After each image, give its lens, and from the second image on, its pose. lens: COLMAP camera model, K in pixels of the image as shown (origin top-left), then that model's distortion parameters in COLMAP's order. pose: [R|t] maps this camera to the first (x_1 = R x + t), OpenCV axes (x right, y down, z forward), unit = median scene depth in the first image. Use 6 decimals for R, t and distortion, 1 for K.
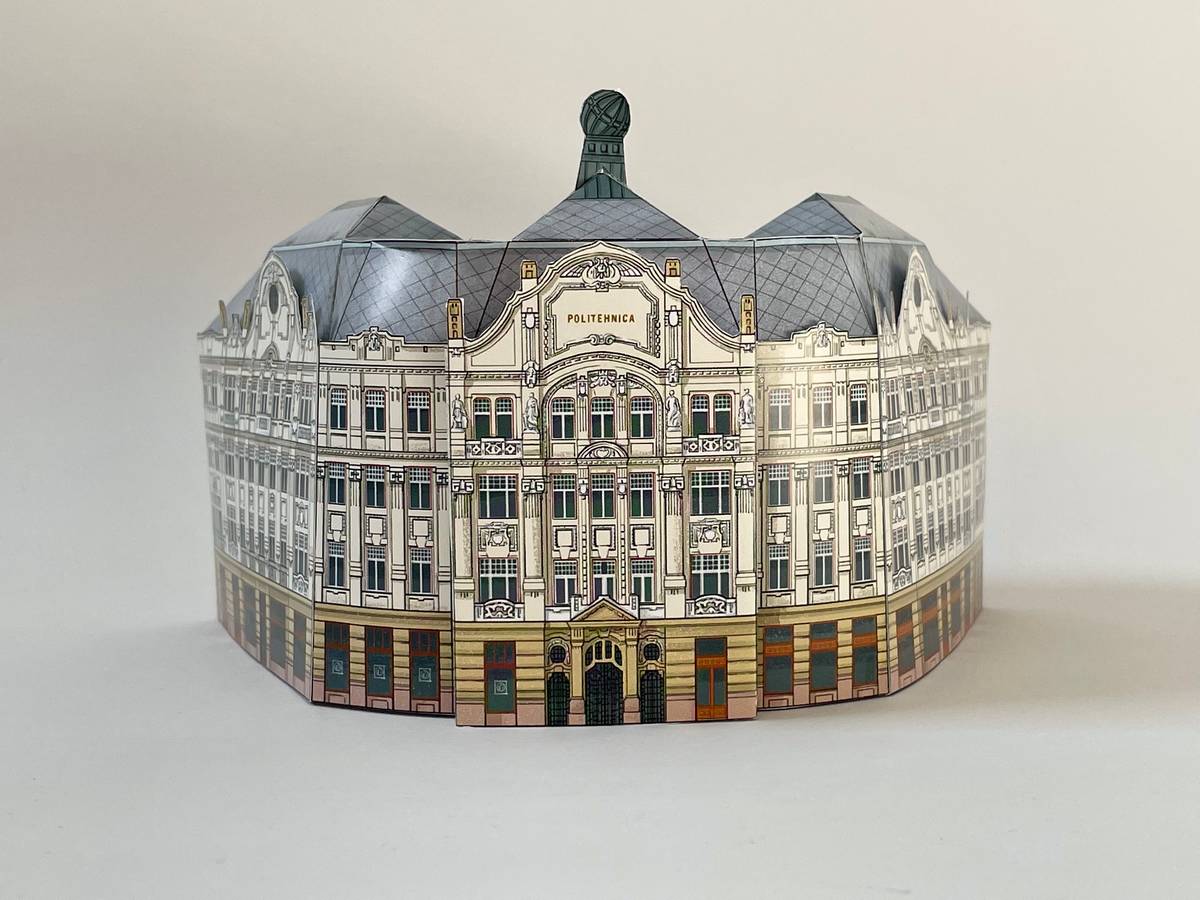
lens RADIAL K [[1798.1, 0, 605.0], [0, 1798.1, 434.4], [0, 0, 1]] dist [0.121008, -0.053679]
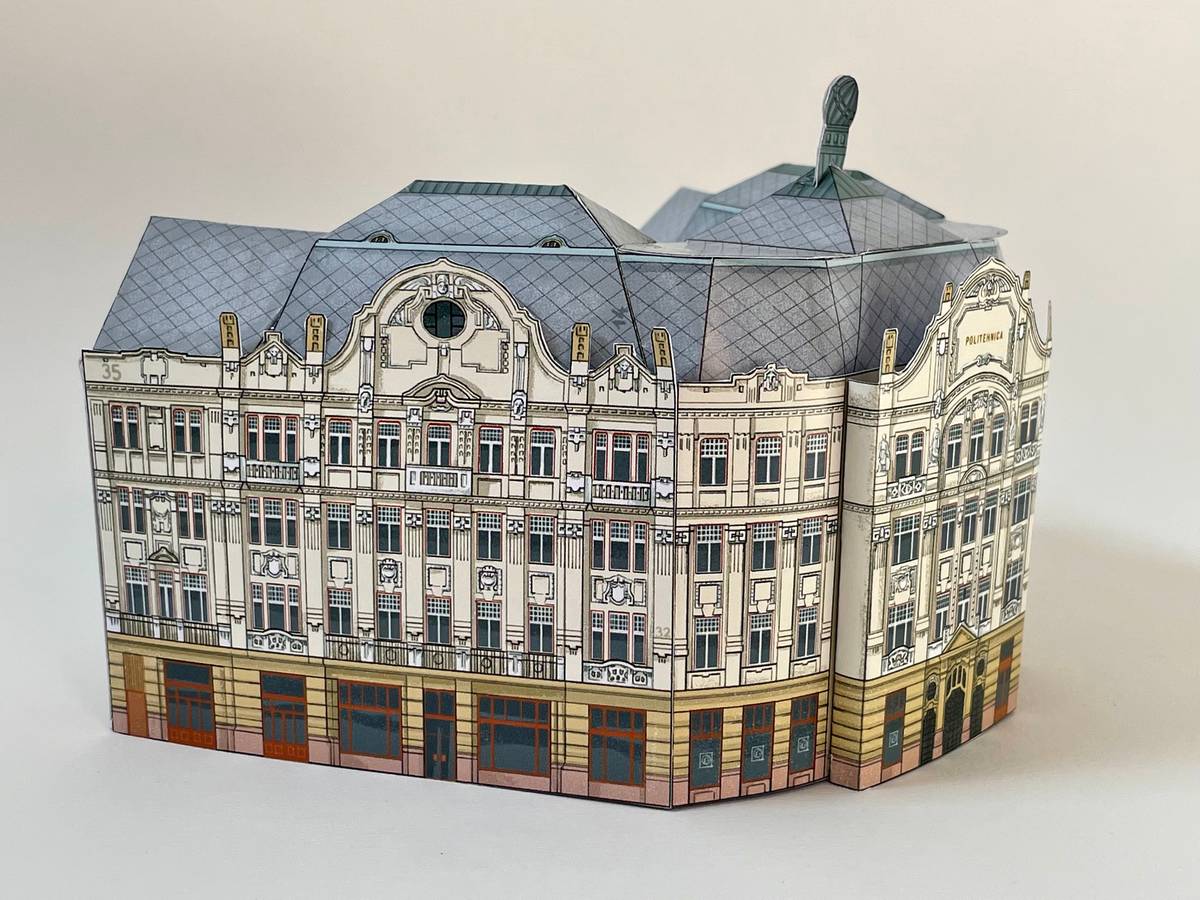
lens RADIAL K [[1798.1, 0, 605.0], [0, 1798.1, 434.4], [0, 0, 1]] dist [0.121008, -0.053679]
pose [[0.673393, -0.121917, 0.729162, -0.818651], [0.042124, 0.991033, 0.126801, -0.139954], [-0.738083, -0.054672, 0.672491, 0.490415]]
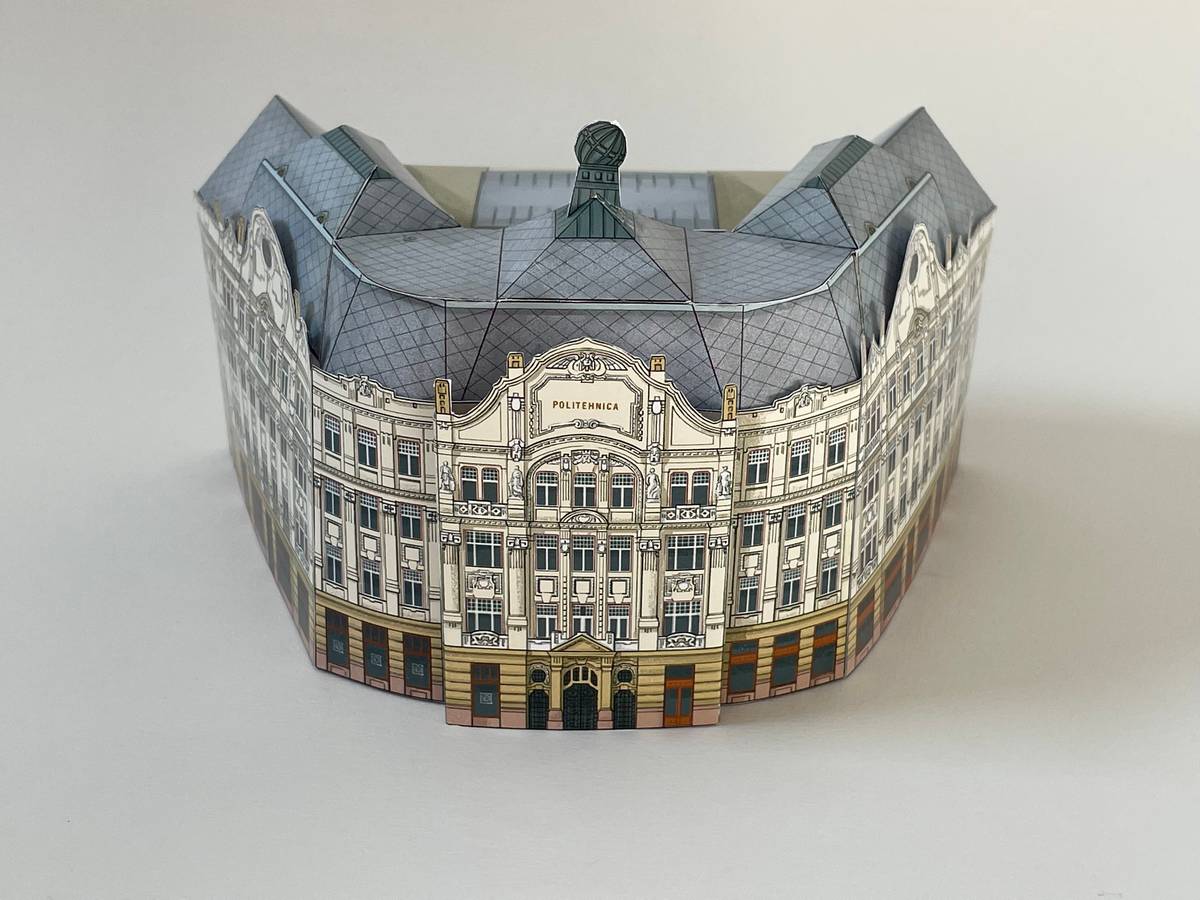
lens RADIAL K [[1798.1, 0, 605.0], [0, 1798.1, 434.4], [0, 0, 1]] dist [0.121008, -0.053679]
pose [[0.999265, 0.037465, -0.008165, 0.017276], [-0.031394, 0.921643, 0.386767, -0.432832], [0.022016, -0.386226, 0.922141, 0.052964]]
